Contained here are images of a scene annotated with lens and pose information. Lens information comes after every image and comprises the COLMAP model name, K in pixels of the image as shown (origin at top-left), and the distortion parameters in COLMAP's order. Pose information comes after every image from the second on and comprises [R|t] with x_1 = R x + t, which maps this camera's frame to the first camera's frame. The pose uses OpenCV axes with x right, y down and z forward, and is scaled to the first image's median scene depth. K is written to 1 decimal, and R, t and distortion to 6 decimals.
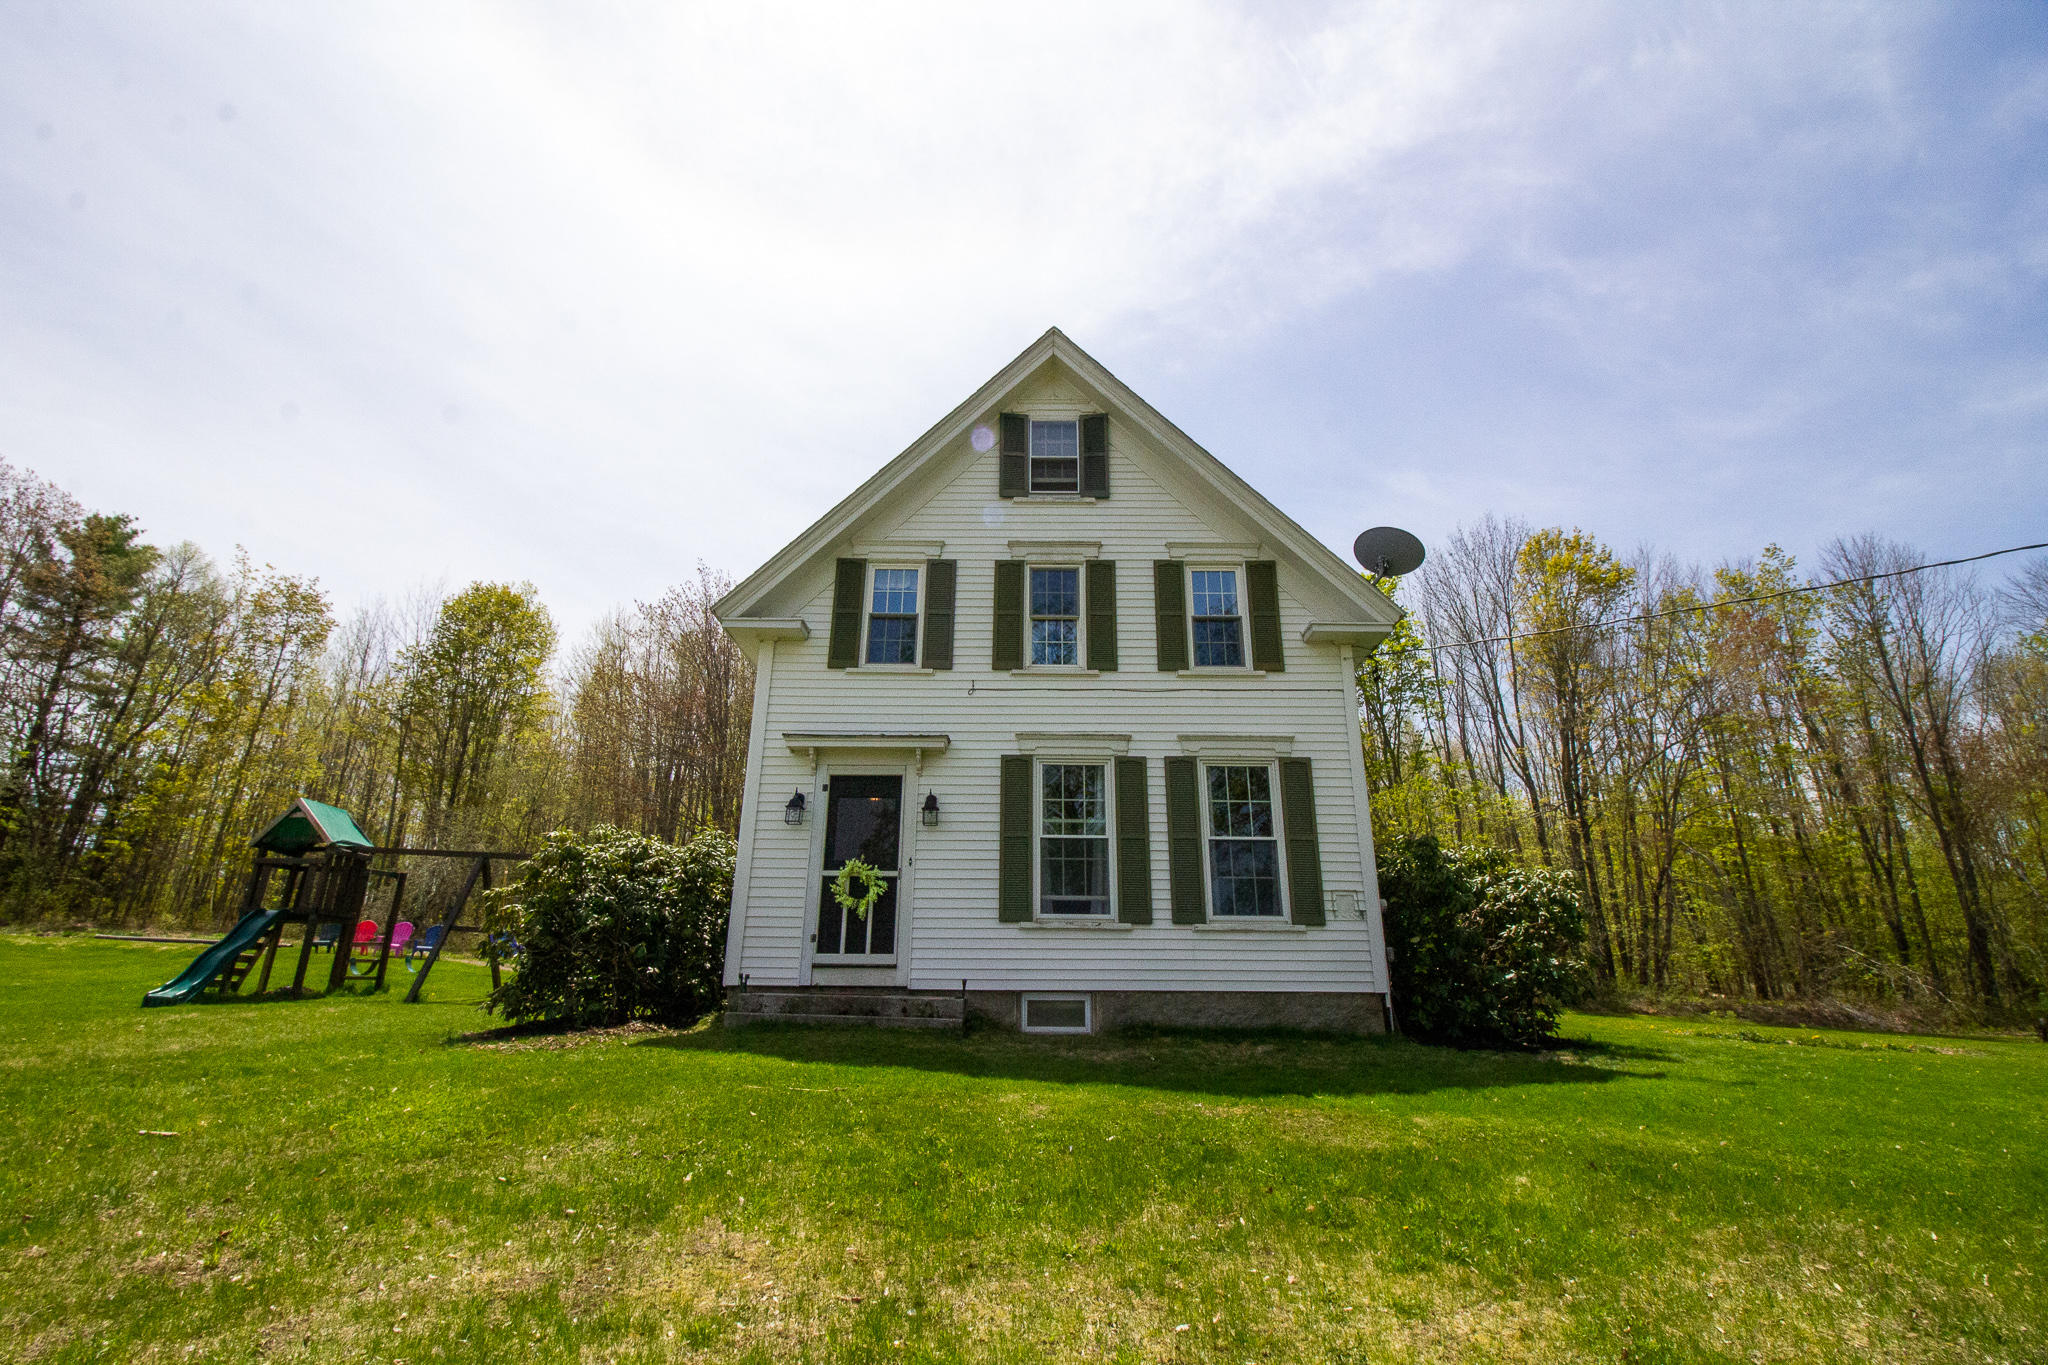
lens RADIAL K [[941.0, 0, 1018.9], [0, 941.0, 665.8], [0, 0, 1]] dist [0.008935, -0.016931]
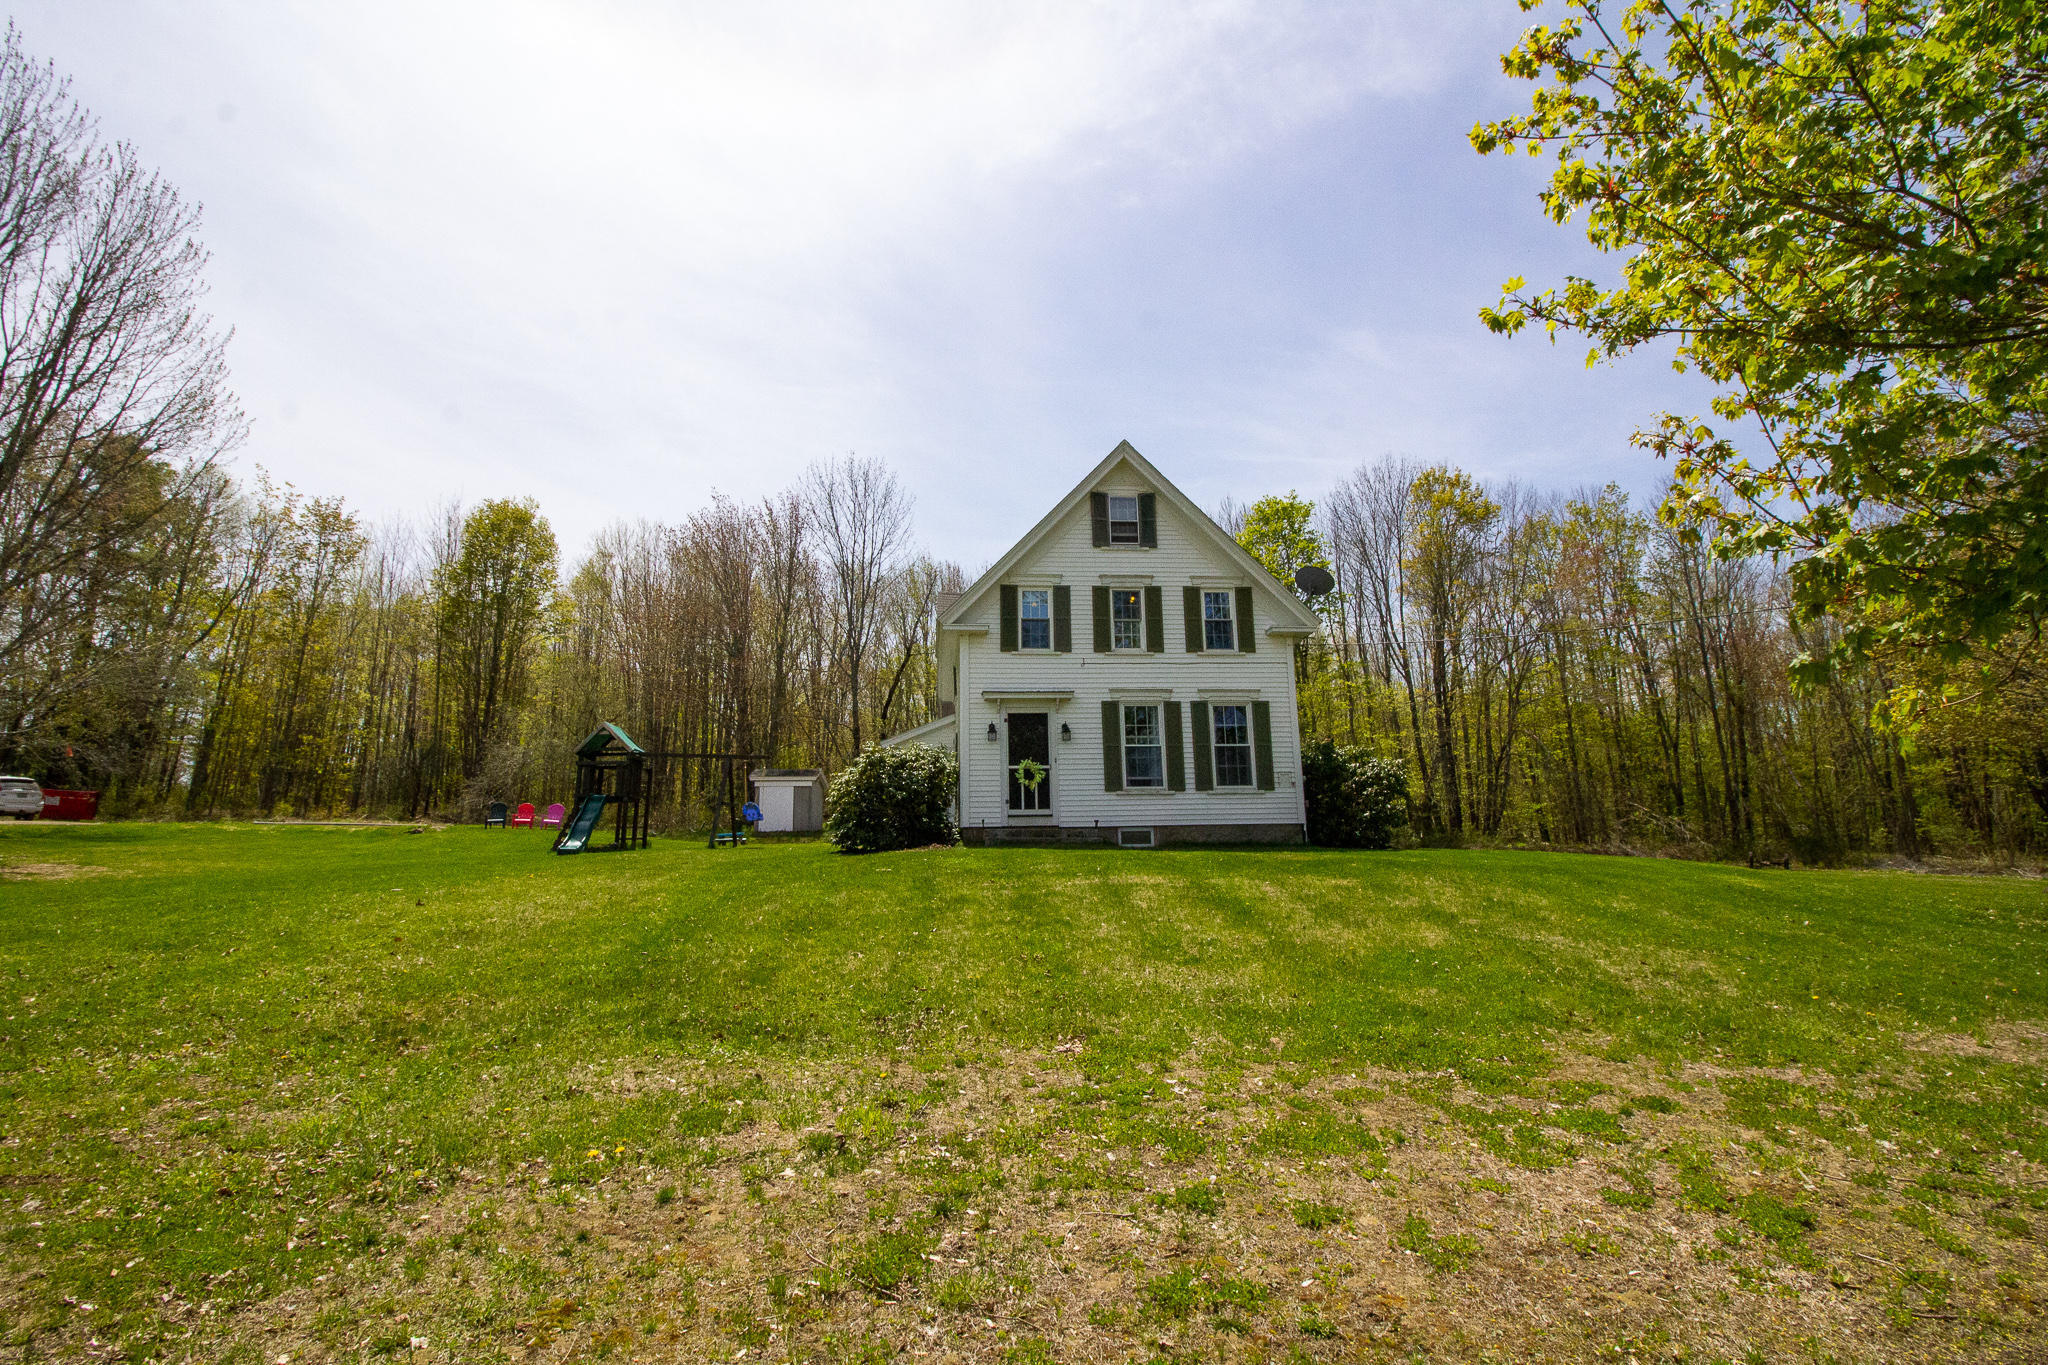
lens RADIAL K [[941.0, 0, 1018.9], [0, 941.0, 665.8], [0, 0, 1]] dist [0.008935, -0.016931]
pose [[0.995931, -0.006251, 0.089905, -0.322513], [-0.005188, 0.991961, 0.126439, -0.189849], [-0.089973, -0.126391, 0.987892, -0.720425]]
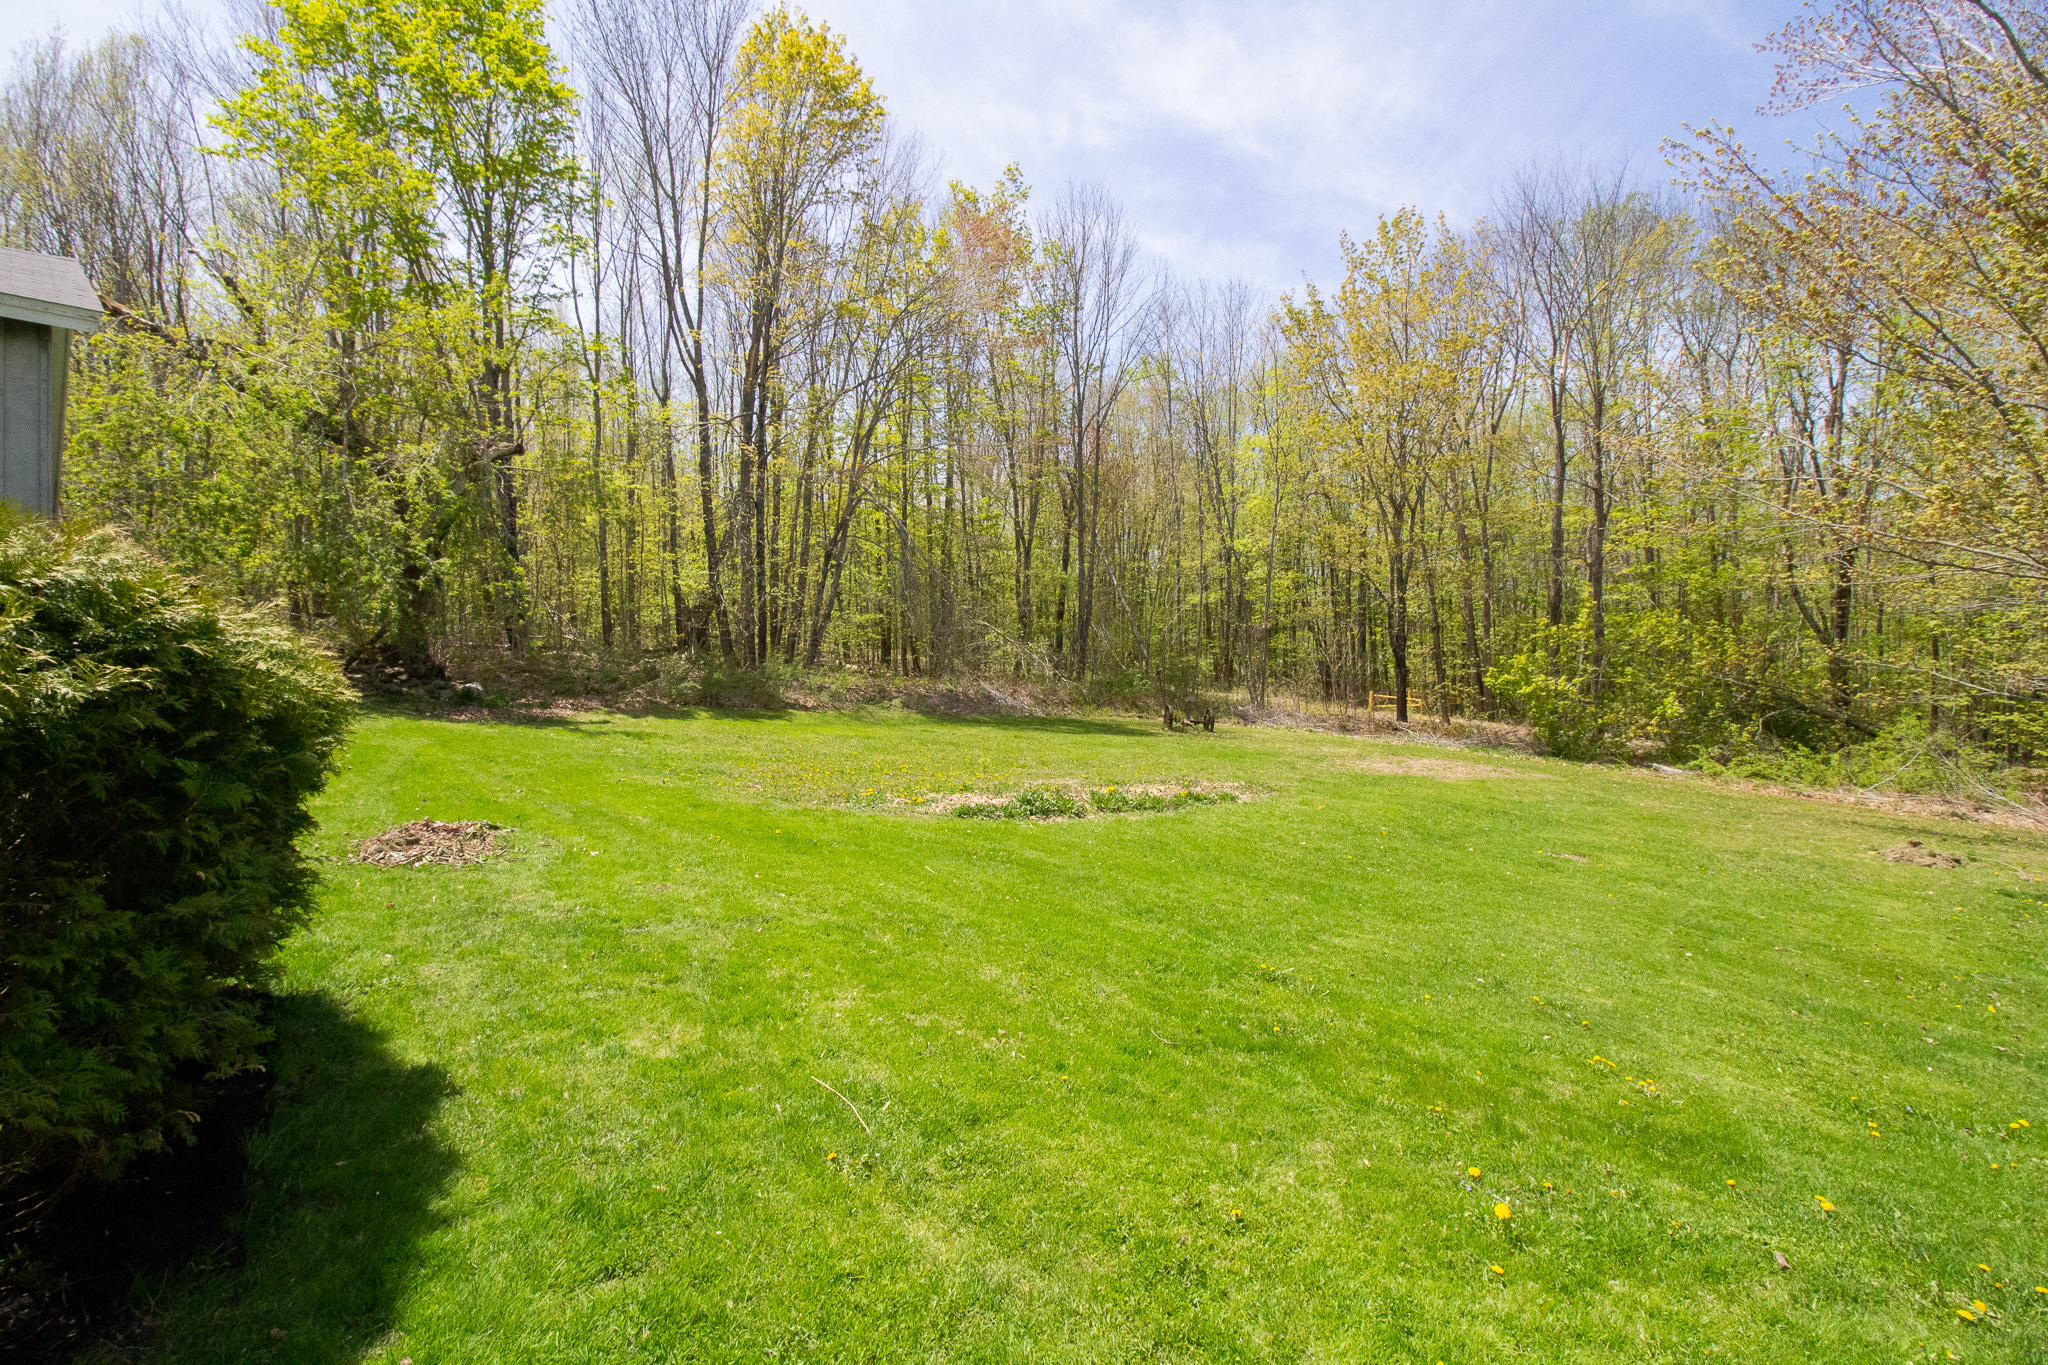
lens RADIAL K [[941.0, 0, 1018.9], [0, 941.0, 665.8], [0, 0, 1]] dist [0.008935, -0.016931]
pose [[0.672960, -0.008778, 0.739627, 0.773090], [-0.247971, 0.939388, 0.236770, 0.403077], [-0.696875, -0.342743, 0.629994, 1.371065]]
